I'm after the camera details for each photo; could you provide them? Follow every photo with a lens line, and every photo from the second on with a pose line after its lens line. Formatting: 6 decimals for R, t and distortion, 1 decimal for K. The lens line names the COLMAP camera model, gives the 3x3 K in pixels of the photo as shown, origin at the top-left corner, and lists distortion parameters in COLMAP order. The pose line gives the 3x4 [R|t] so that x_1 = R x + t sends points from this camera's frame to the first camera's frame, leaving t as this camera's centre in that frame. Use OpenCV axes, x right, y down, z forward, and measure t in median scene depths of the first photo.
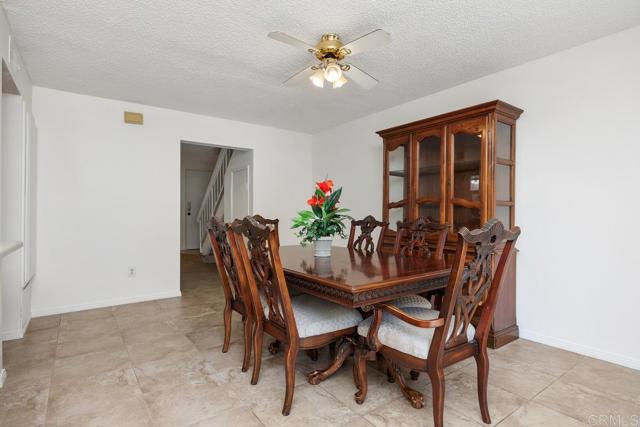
lens RADIAL K [[340.7, 0, 320.3], [0, 340.7, 215.5], [0, 0, 1]] dist [0.003407, 0.001583]
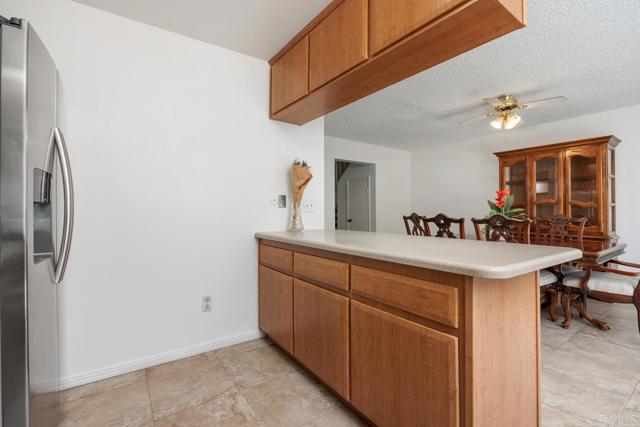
lens RADIAL K [[302.5, 0, 319.8], [0, 302.5, 212.3], [0, 0, 1]] dist [0.000846, 0.001011]
pose [[0.999941, -0.010792, 0.001439, -0.686123], [0.010792, 0.999942, -0.000098, -0.012478], [-0.001437, 0.000114, 0.999999, -0.293225]]
